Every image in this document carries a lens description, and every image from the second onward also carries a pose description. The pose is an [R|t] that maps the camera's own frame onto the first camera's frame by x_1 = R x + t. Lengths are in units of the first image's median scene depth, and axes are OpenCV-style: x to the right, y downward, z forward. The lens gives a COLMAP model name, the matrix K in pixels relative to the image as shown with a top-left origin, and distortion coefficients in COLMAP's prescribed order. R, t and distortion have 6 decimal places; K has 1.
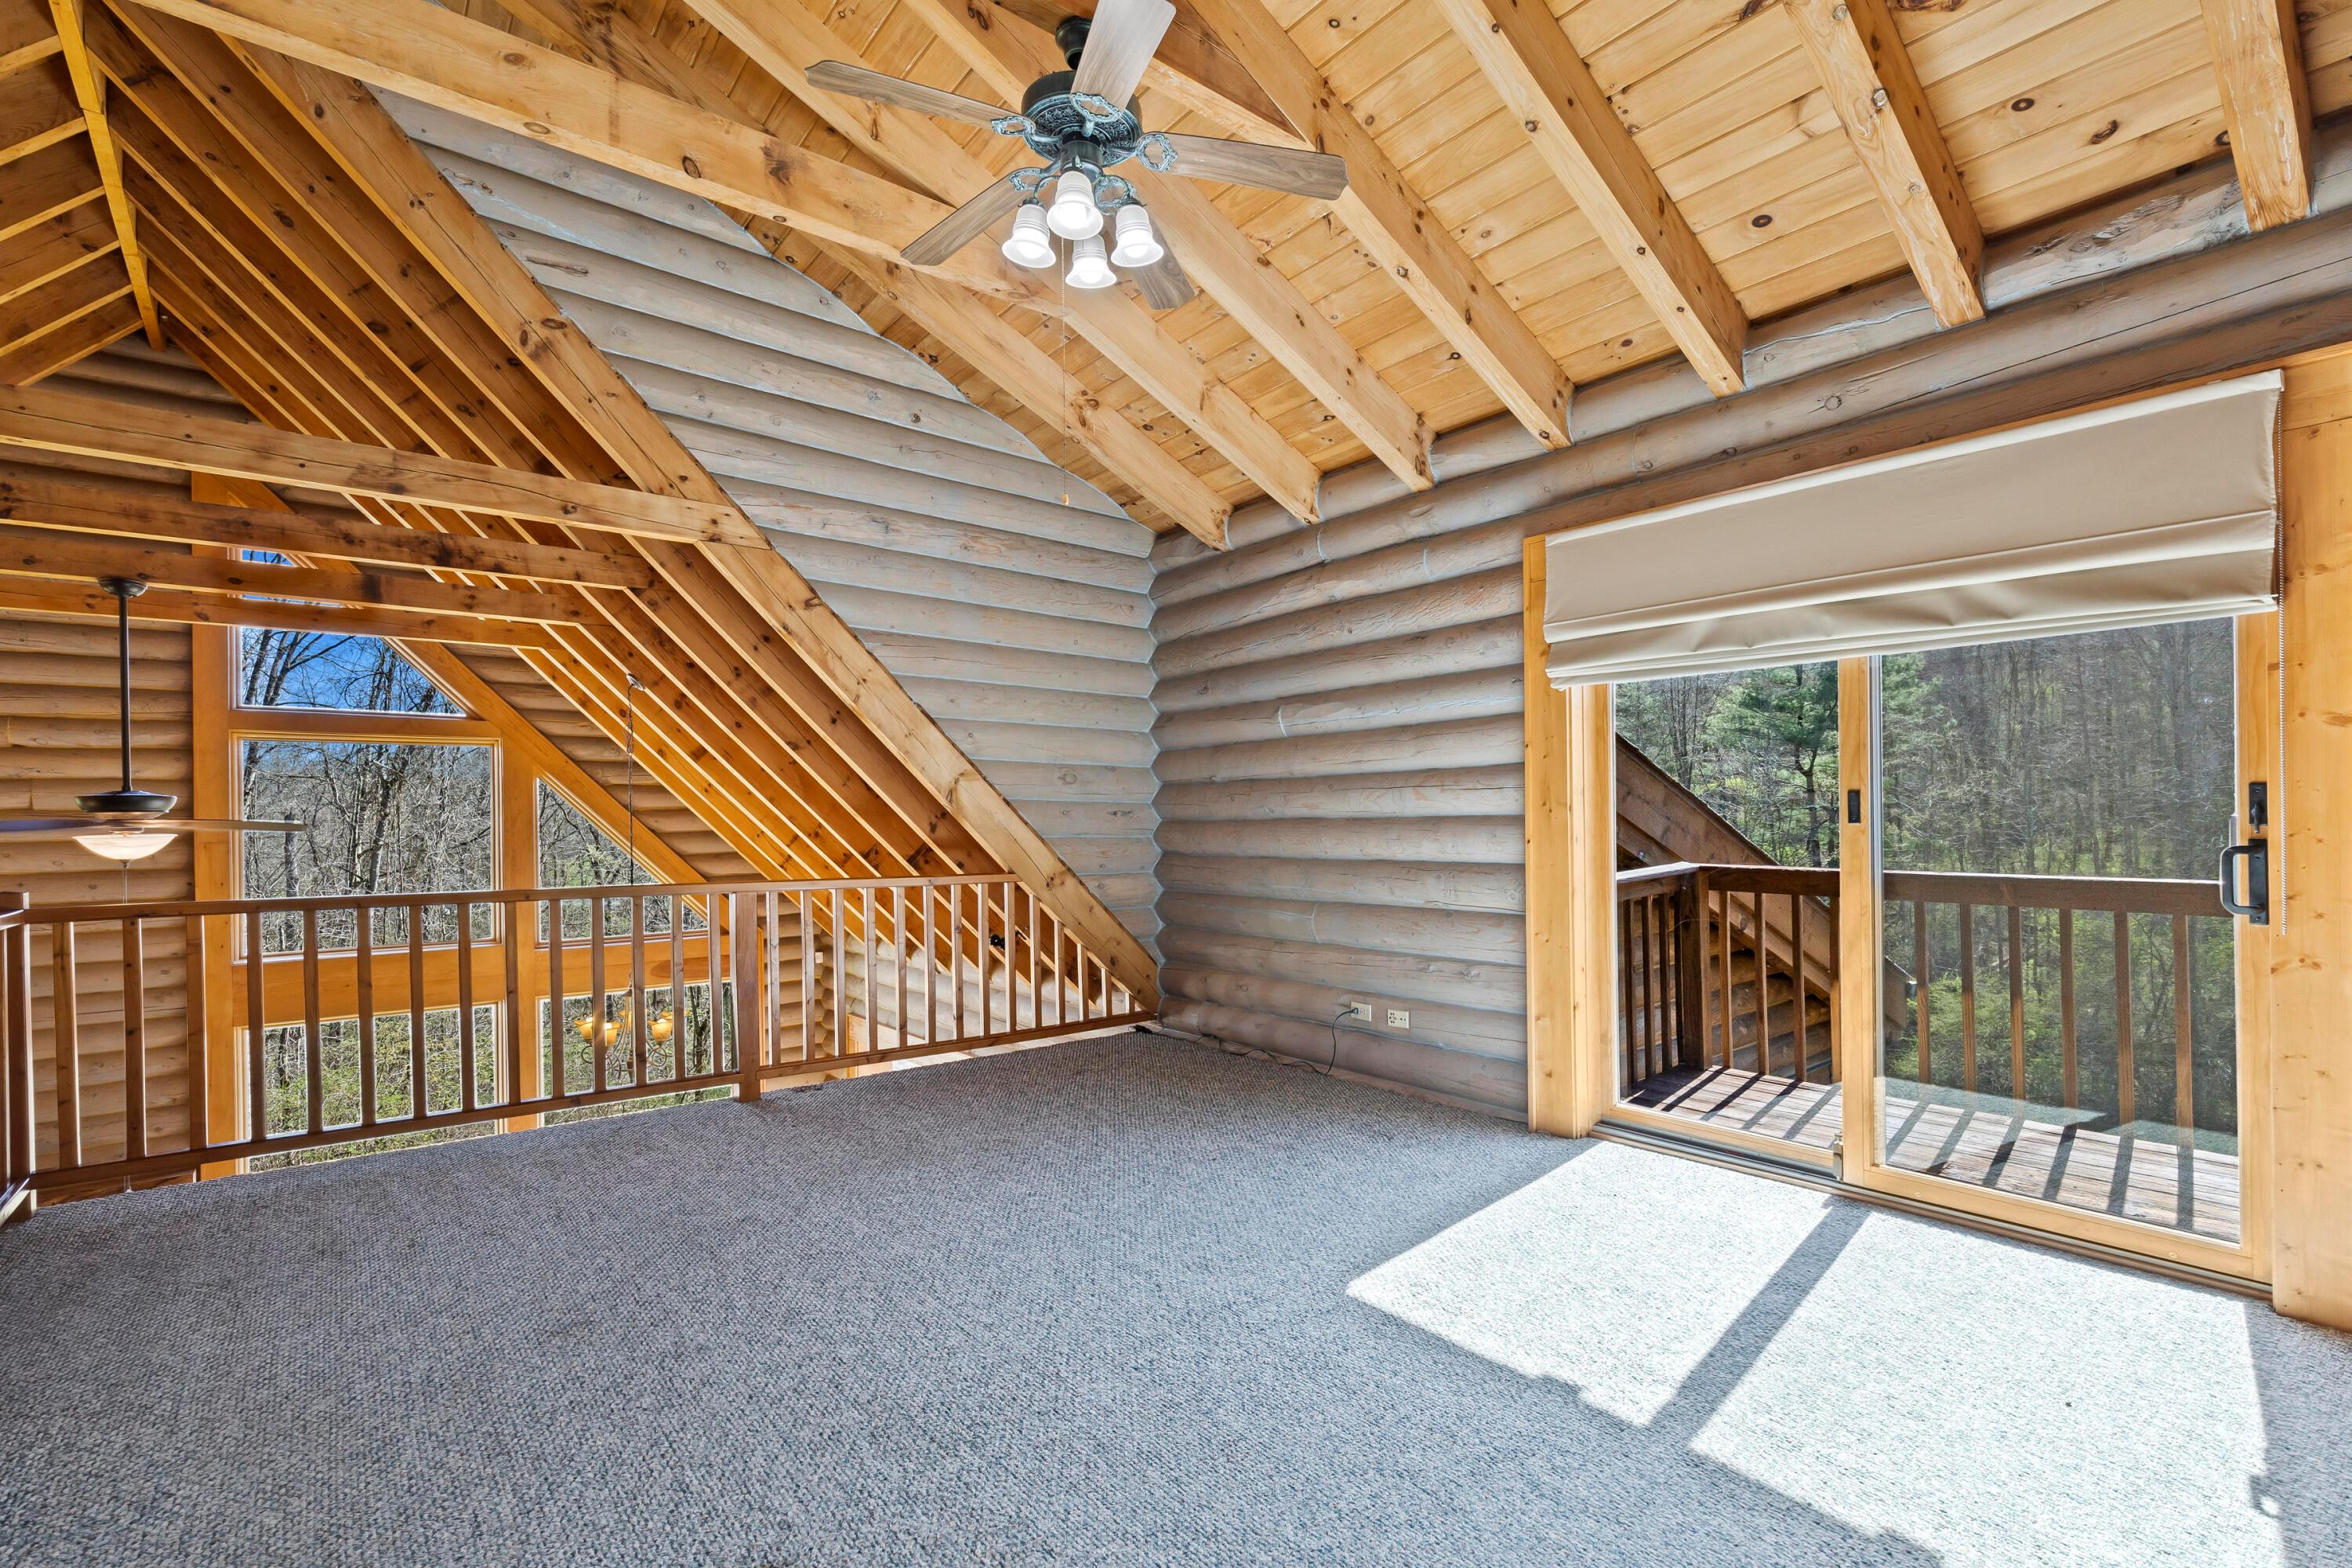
lens RADIAL K [[1070.9, 0, 1174.0], [0, 1070.9, 830.1], [0, 0, 1]] dist [-0.000200, -0.000158]
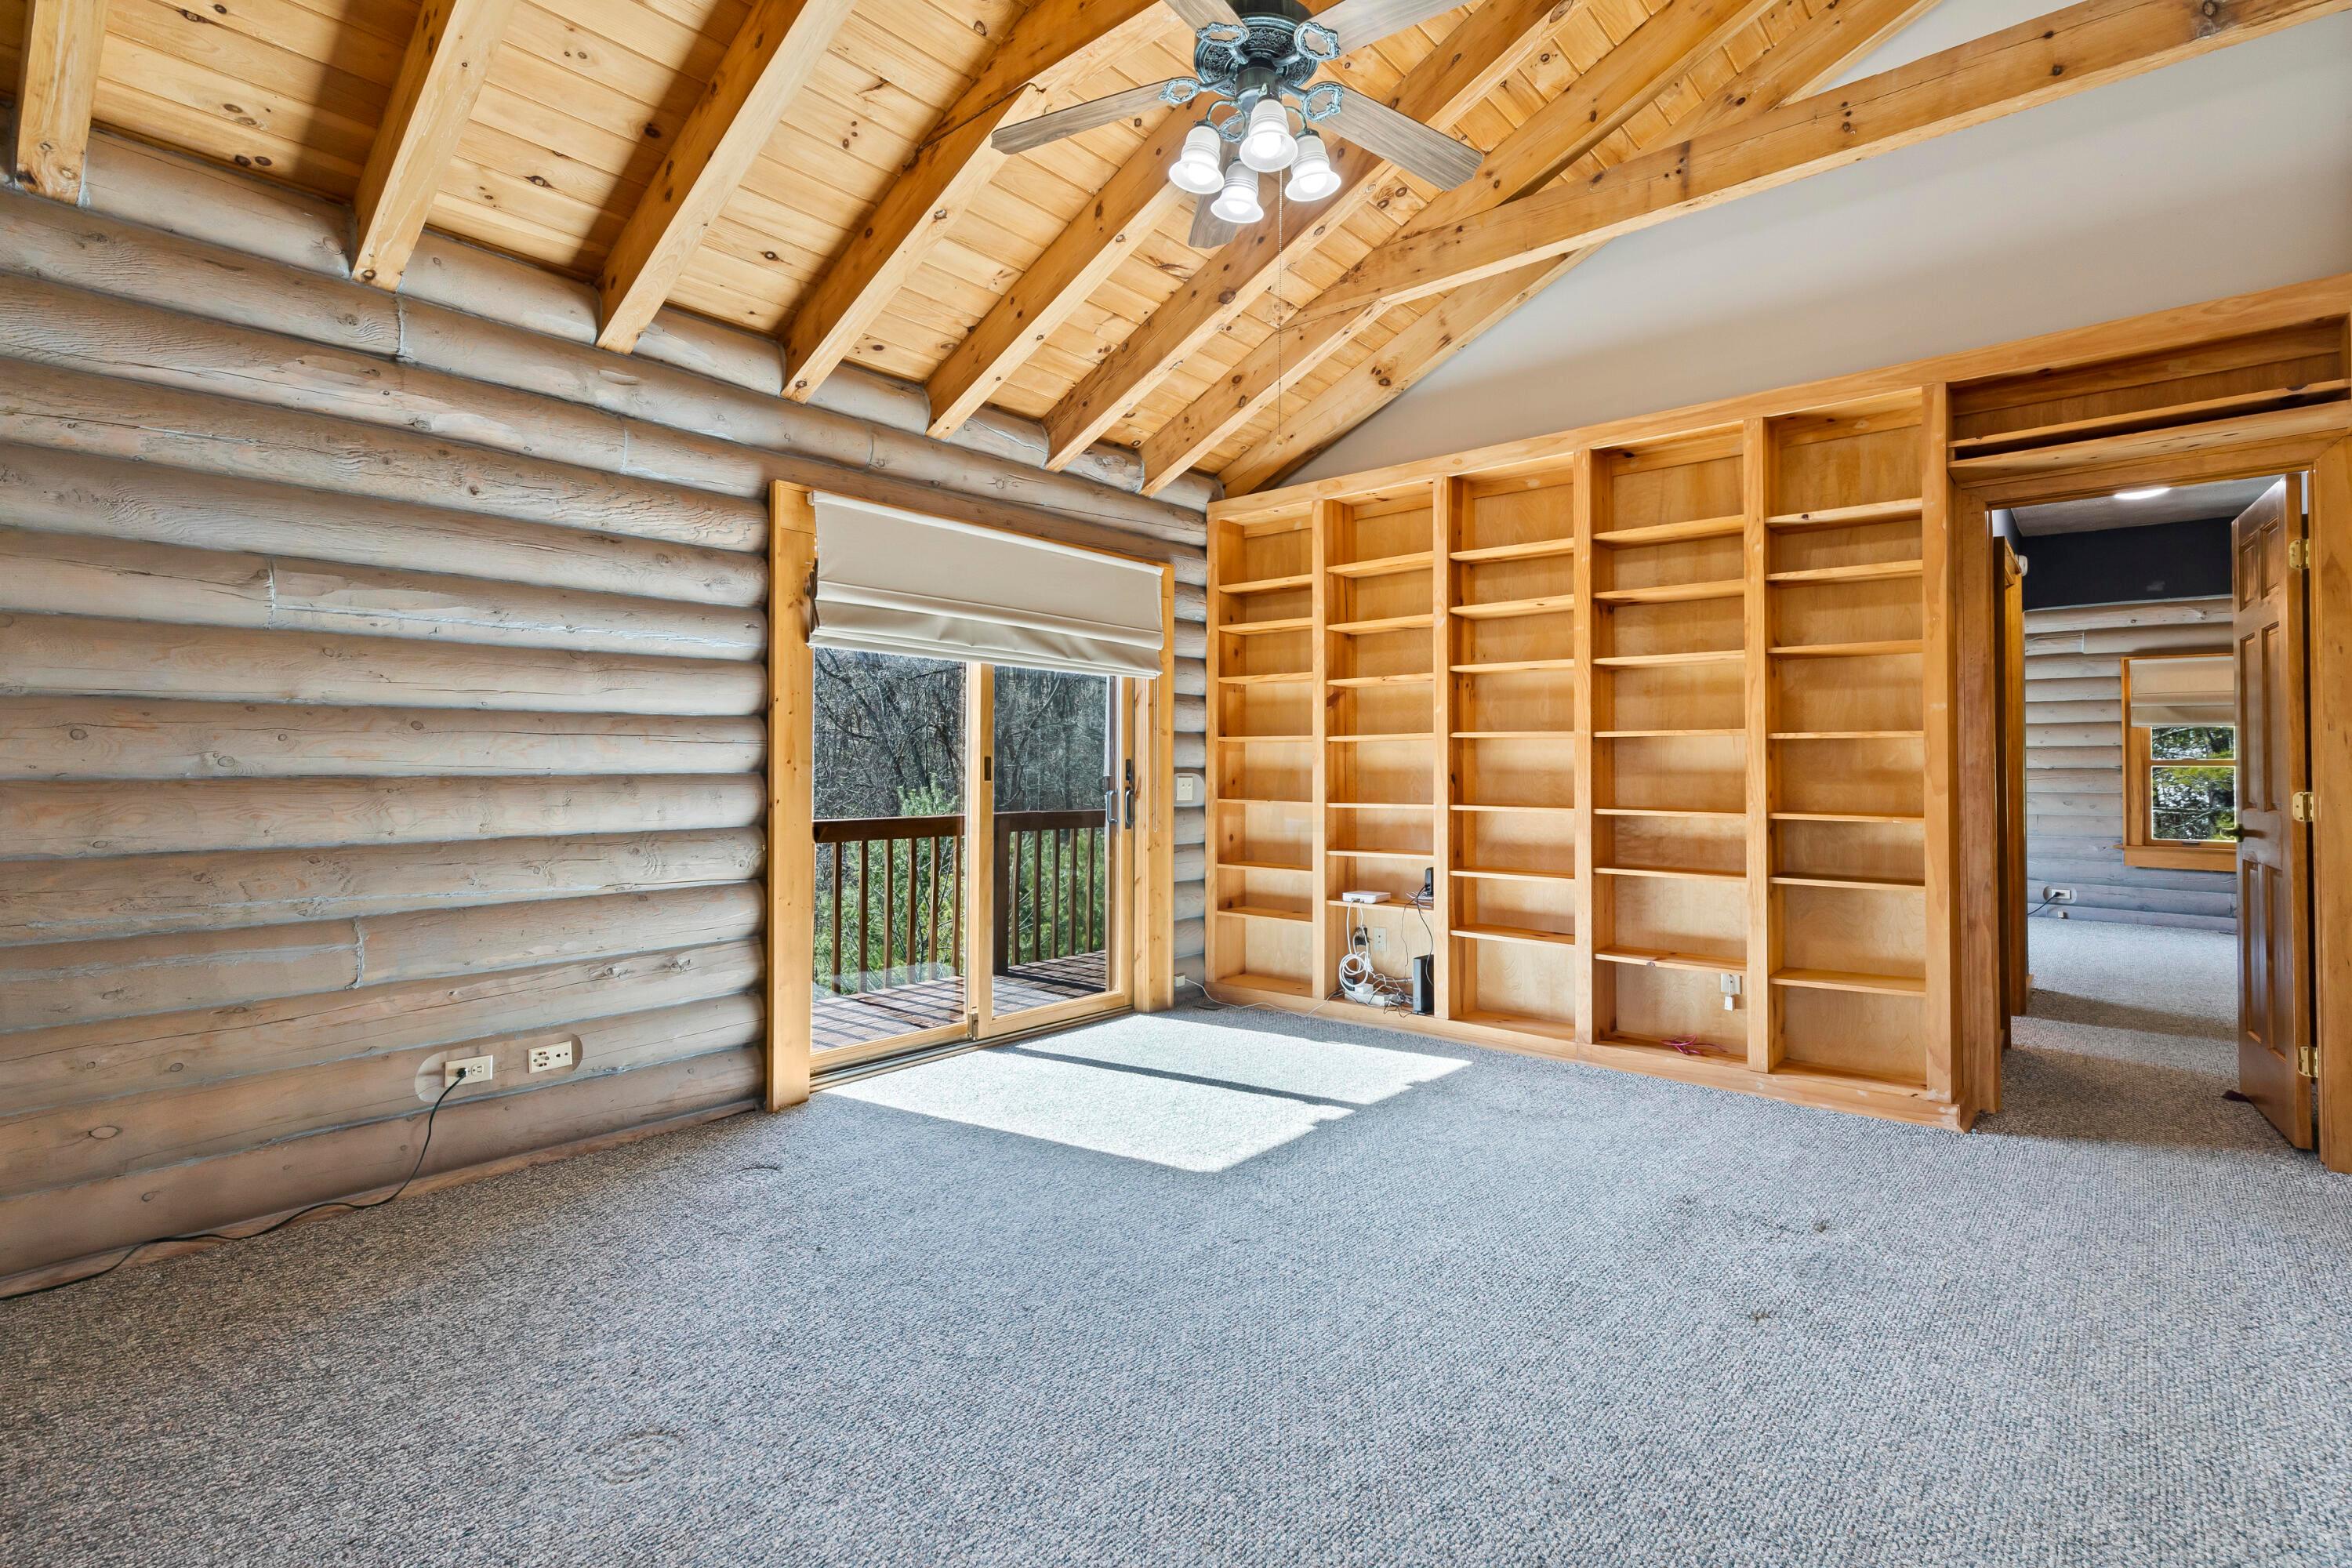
lens RADIAL K [[1095.8, 0, 1183.7], [0, 1095.8, 771.4], [0, 0, 1]] dist [0.001710, -0.000148]
pose [[-0.187897, 0.010202, 0.982136, -0.683643], [0.014396, 0.999867, -0.007632, -0.003329], [-0.982083, 0.012705, -0.188019, 0.832140]]
